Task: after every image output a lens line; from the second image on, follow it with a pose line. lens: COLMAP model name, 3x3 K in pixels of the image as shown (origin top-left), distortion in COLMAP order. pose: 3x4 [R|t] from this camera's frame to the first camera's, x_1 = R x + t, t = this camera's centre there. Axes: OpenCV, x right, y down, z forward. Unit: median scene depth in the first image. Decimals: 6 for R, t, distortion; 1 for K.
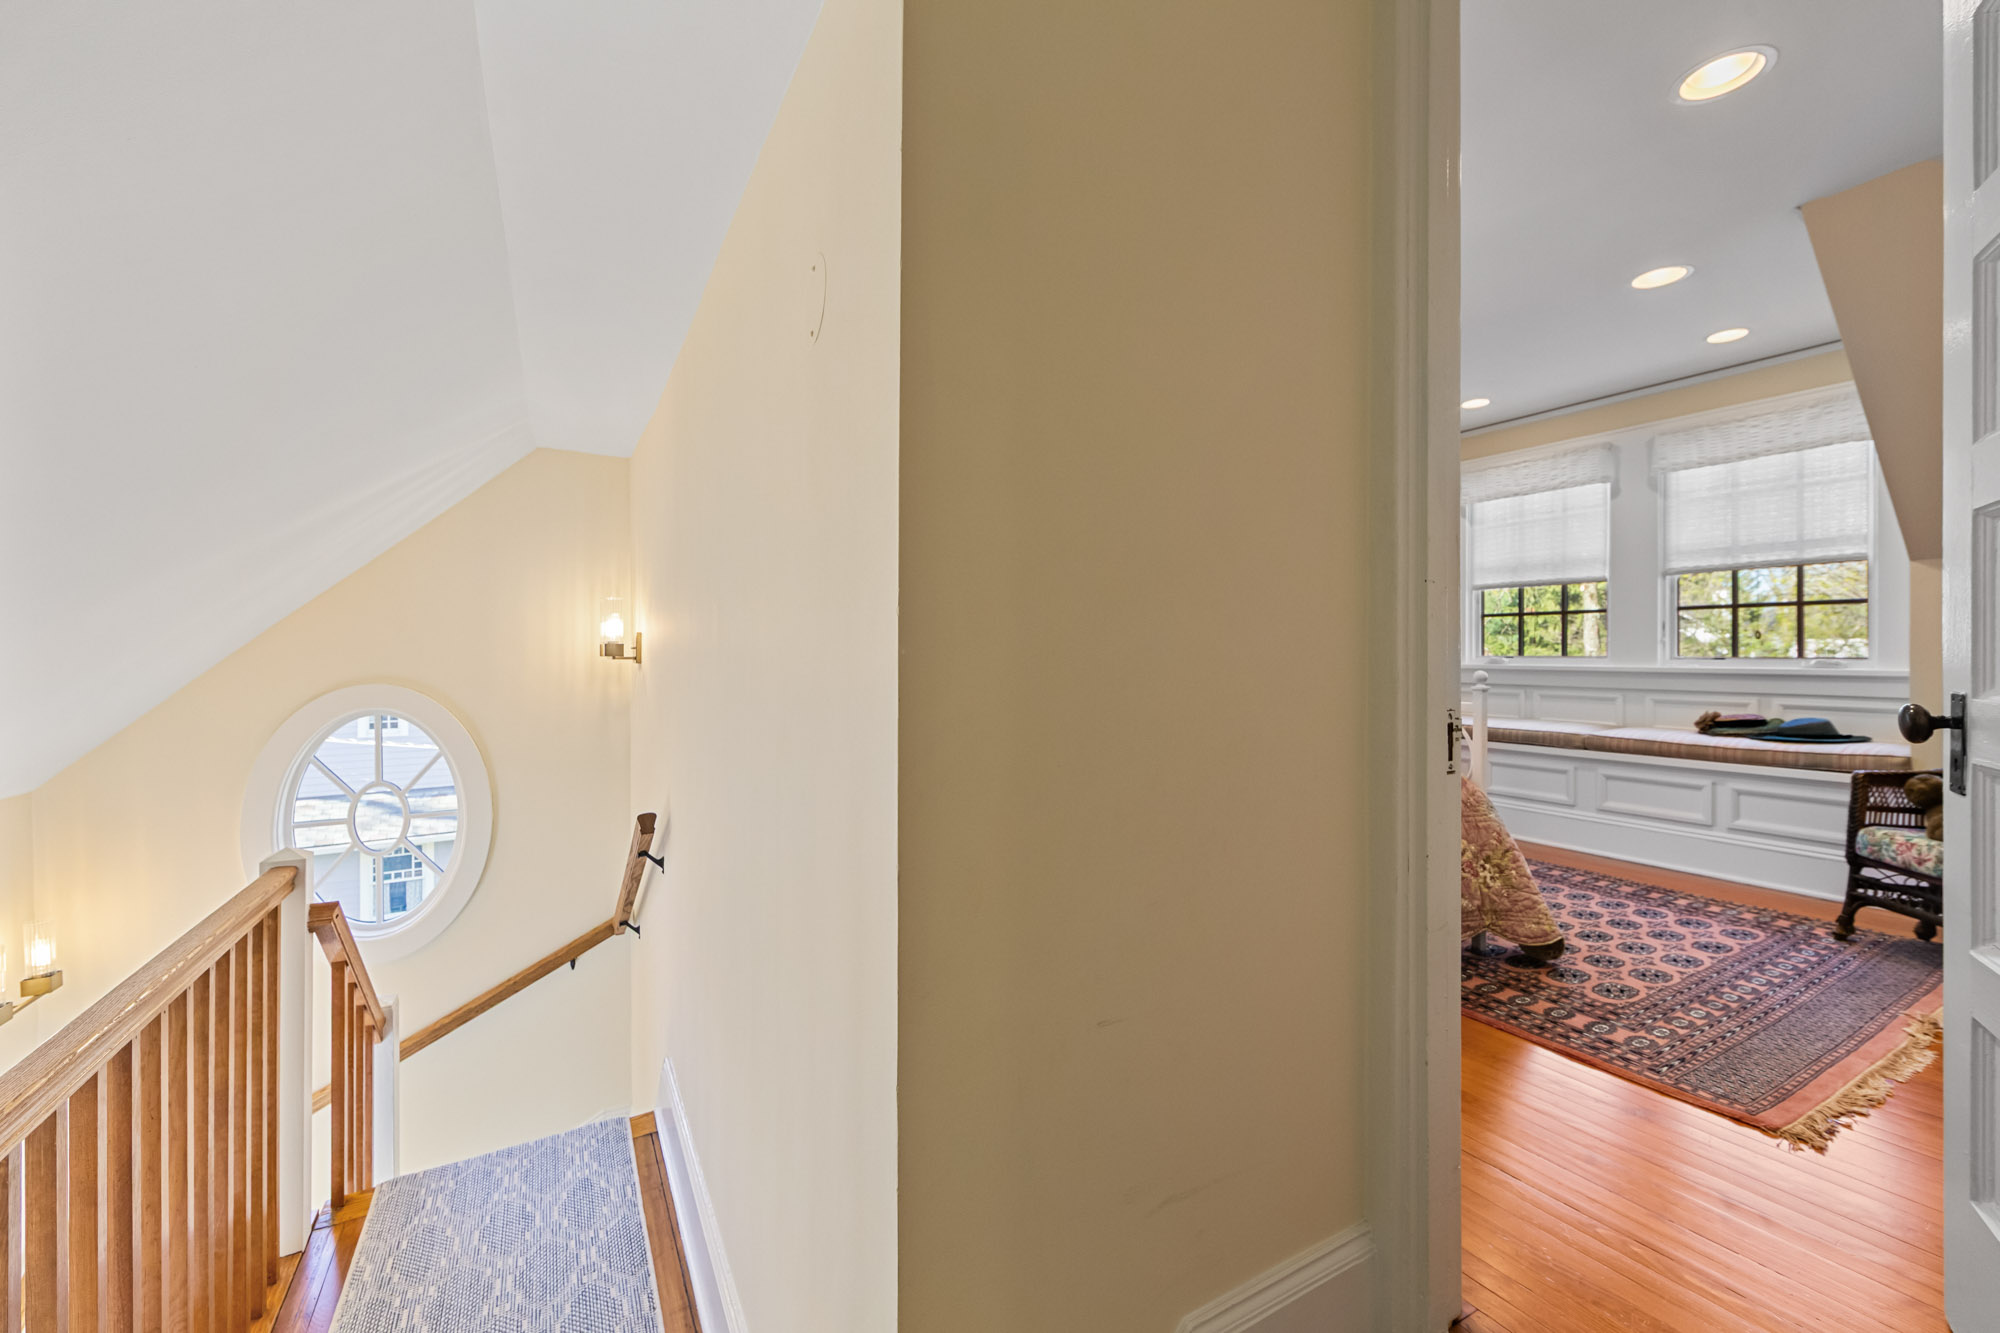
lens RADIAL K [[802.5, 0, 1002.9], [0, 802.5, 658.5], [0, 0, 1]] dist [0.001591, -0.001471]
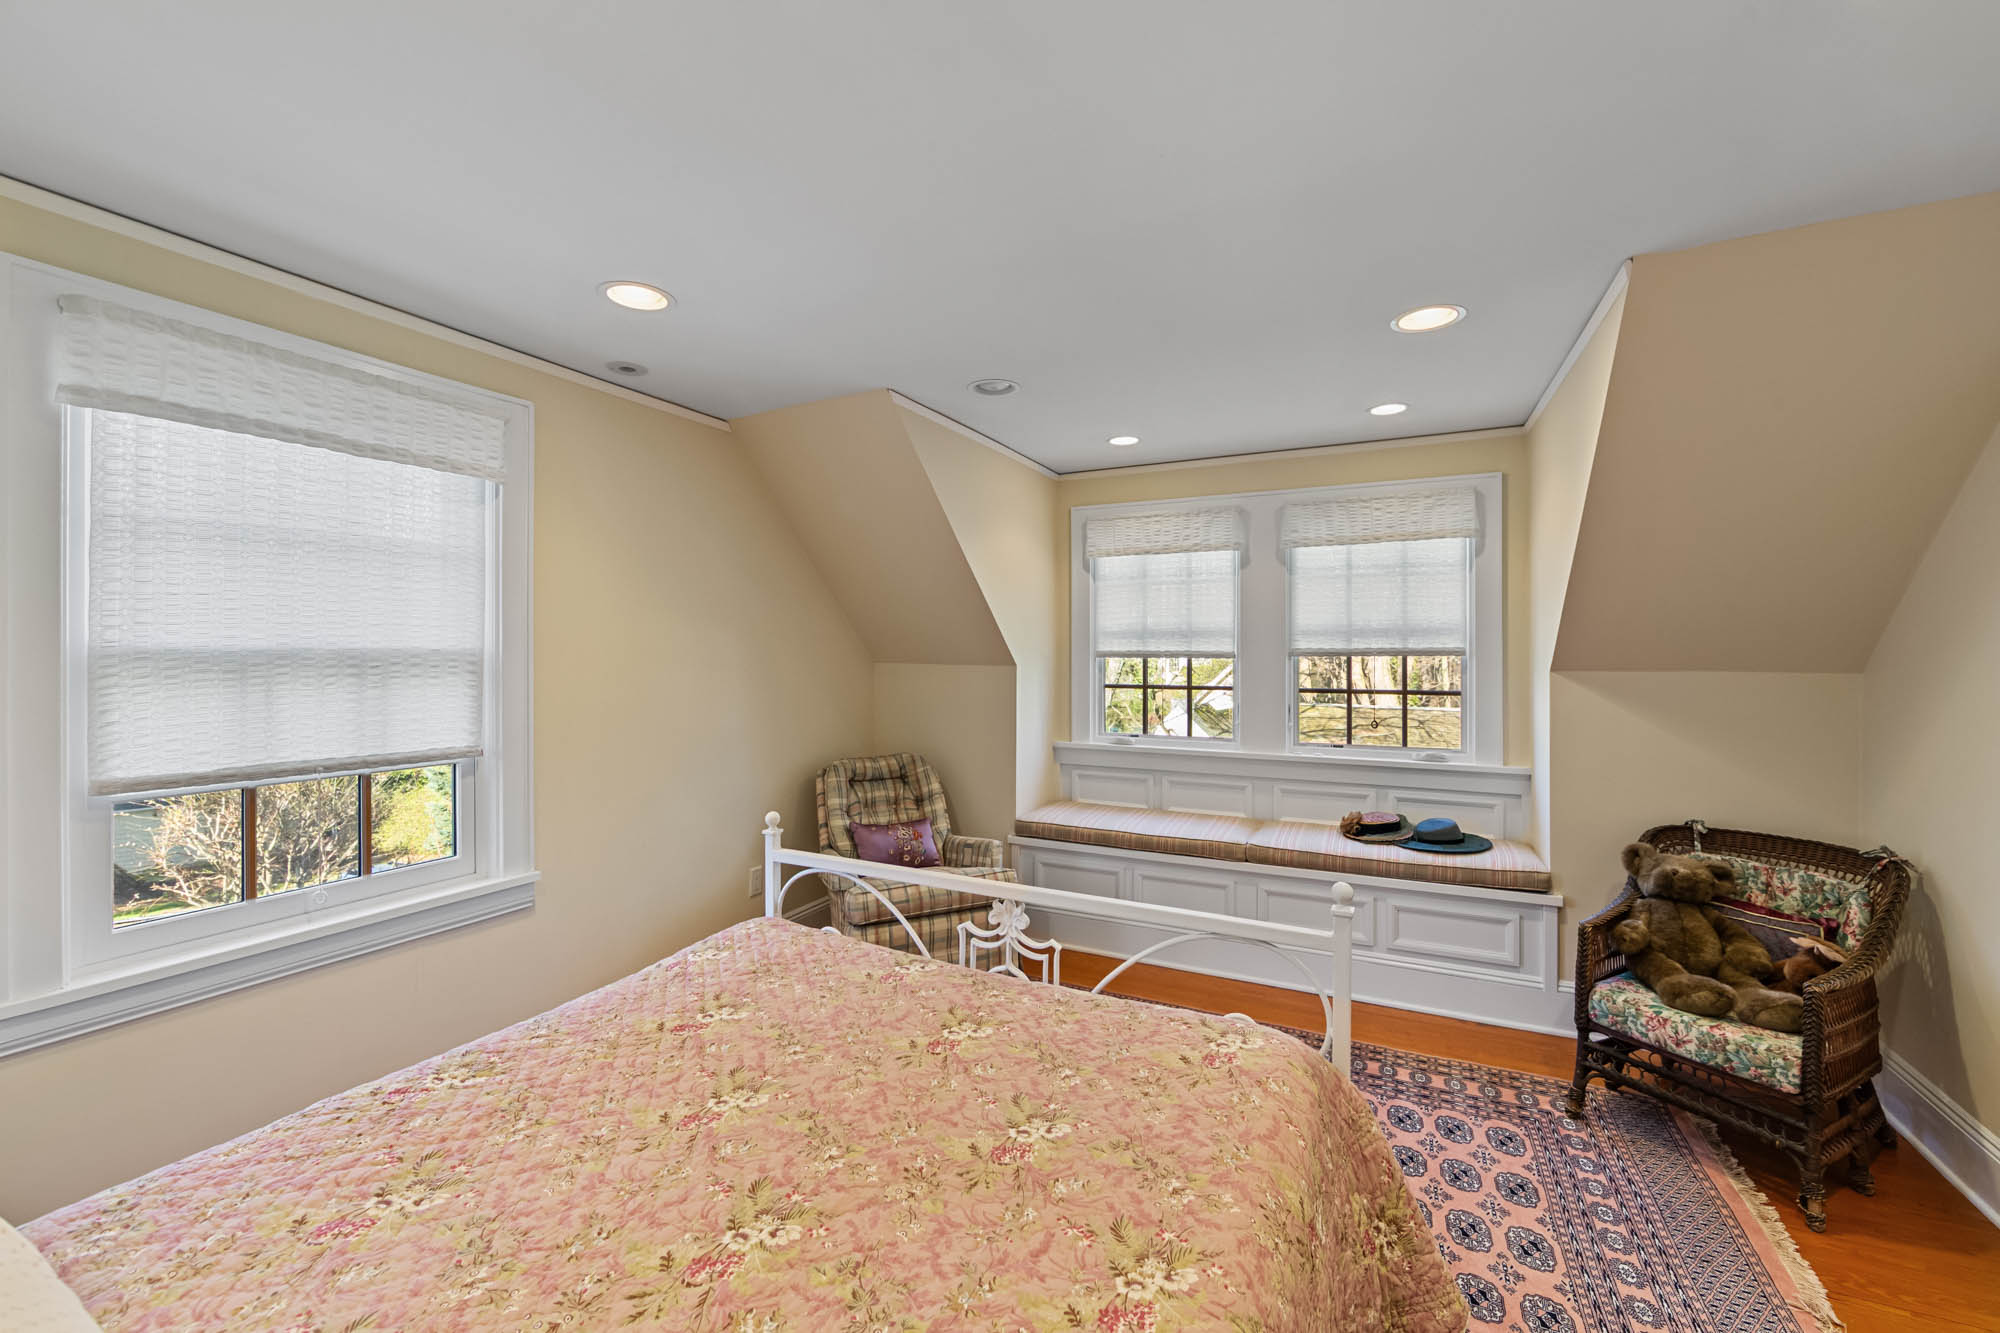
lens RADIAL K [[802.5, 0, 998.8], [0, 802.5, 654.9], [0, 0, 1]] dist [0.001591, -0.001471]
pose [[0.829552, 0.001077, 0.558428, 0.024422], [0.001019, 0.999994, -0.003442, -0.112957], [-0.558429, 0.003424, 0.829546, 0.461250]]
